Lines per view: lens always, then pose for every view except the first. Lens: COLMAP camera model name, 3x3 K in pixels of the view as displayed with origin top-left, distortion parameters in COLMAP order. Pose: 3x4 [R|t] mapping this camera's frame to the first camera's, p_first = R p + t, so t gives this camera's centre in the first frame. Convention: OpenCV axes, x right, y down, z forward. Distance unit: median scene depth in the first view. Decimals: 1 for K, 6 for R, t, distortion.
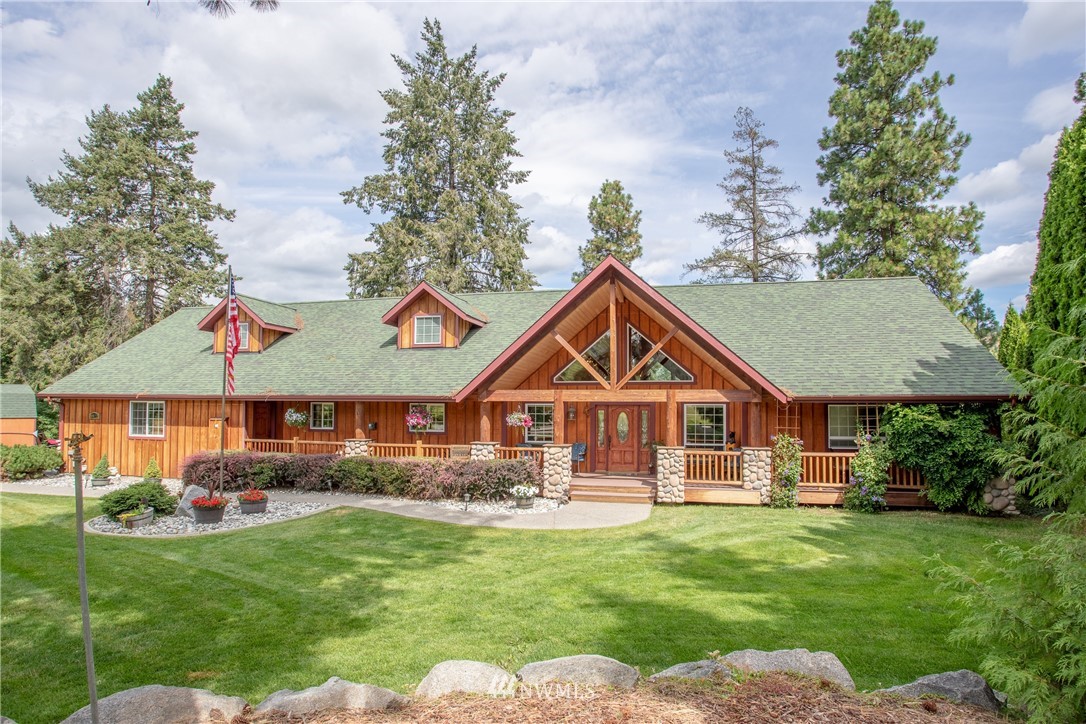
lens RADIAL K [[577.0, 0, 543.2], [0, 577.0, 385.3], [0, 0, 1]] dist [-0.087817, 0.025944]
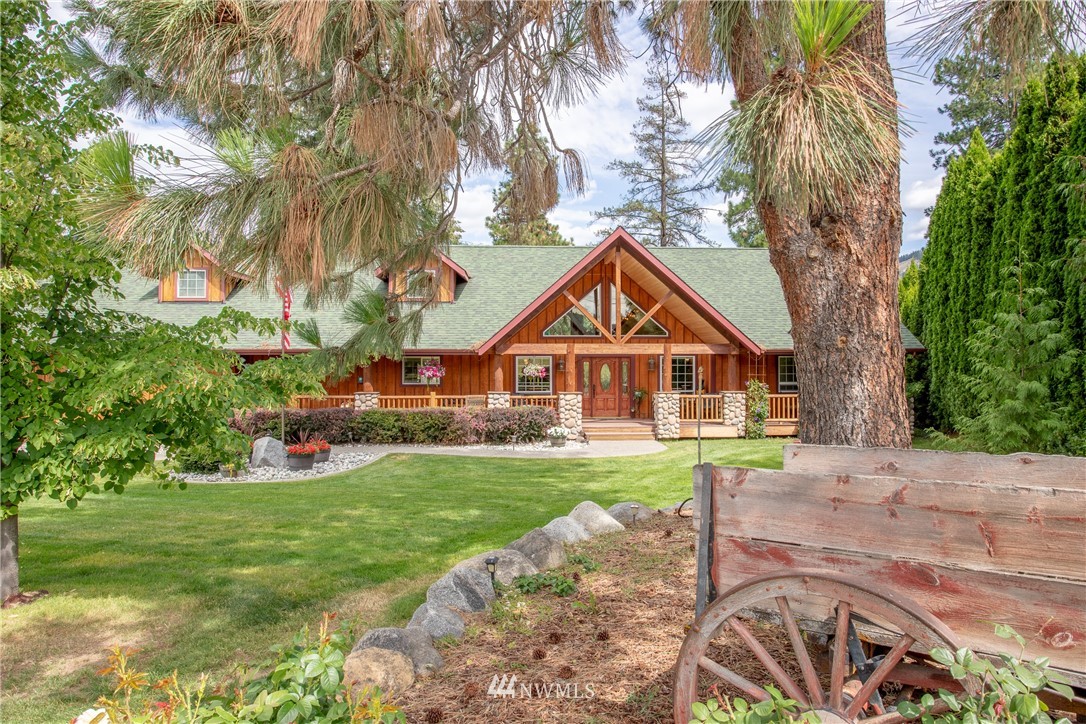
lens RADIAL K [[707.9, 0, 543.0], [0, 707.9, 362.0], [0, 0, 1]] dist [-0.083119, -0.000132]
pose [[0.959407, -0.006840, 0.281942, -0.413802], [-0.004322, 0.999232, 0.038948, -0.009944], [-0.281992, -0.038585, 0.958641, -0.309265]]
